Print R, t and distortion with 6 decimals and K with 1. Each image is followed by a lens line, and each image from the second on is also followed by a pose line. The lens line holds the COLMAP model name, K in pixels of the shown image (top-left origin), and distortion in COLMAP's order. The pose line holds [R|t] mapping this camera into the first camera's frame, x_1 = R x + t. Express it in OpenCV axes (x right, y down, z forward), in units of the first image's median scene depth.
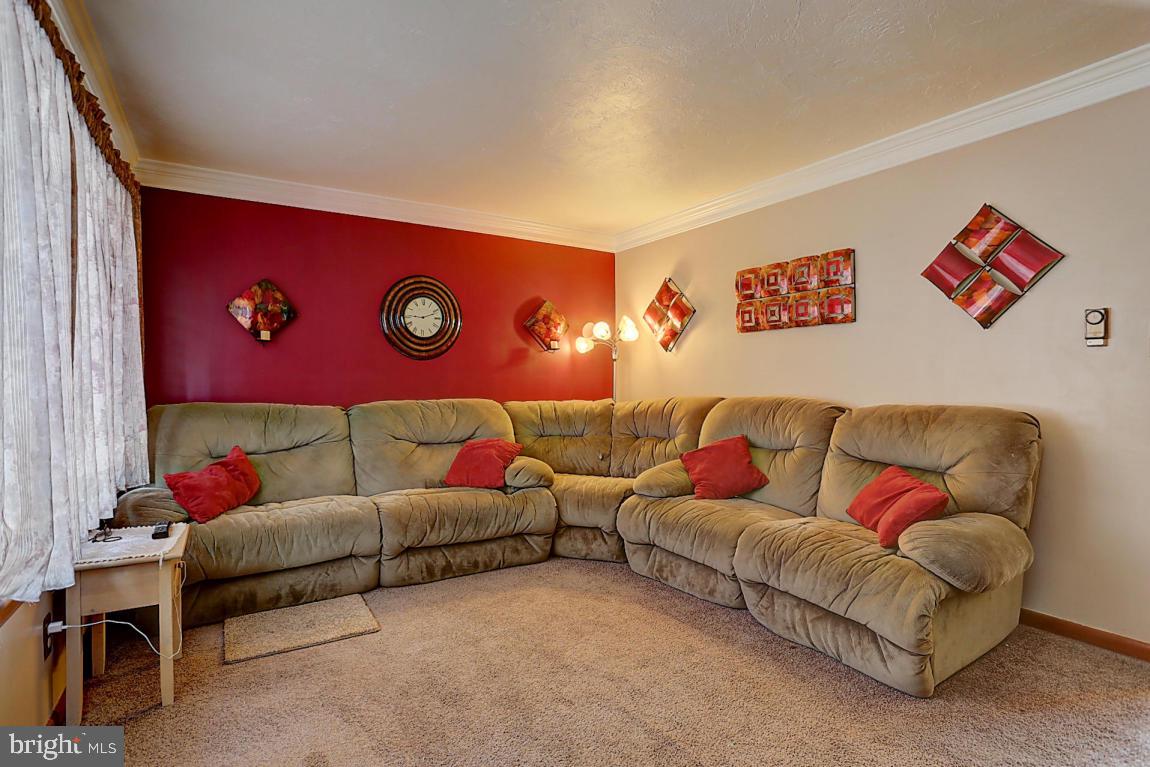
lens RADIAL K [[579.6, 0, 580.2], [0, 579.6, 388.4], [0, 0, 1]] dist [-0.054903, 0.030121]
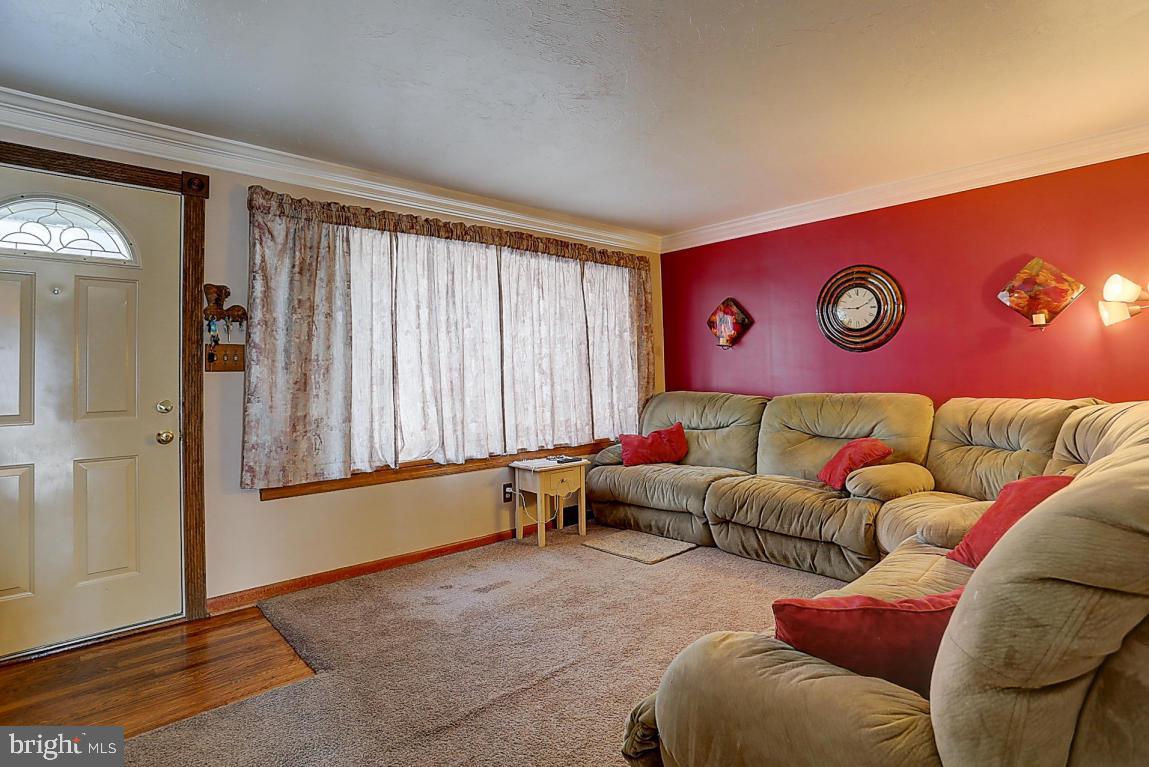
lens RADIAL K [[579.1, 0, 579.7], [0, 579.1, 388.3], [0, 0, 1]] dist [-0.054903, 0.030121]
pose [[0.180895, 0.017437, -0.983348, 0.642700], [0.005000, 0.999814, 0.018649, -0.010243], [0.983490, -0.008290, 0.180774, 0.407926]]
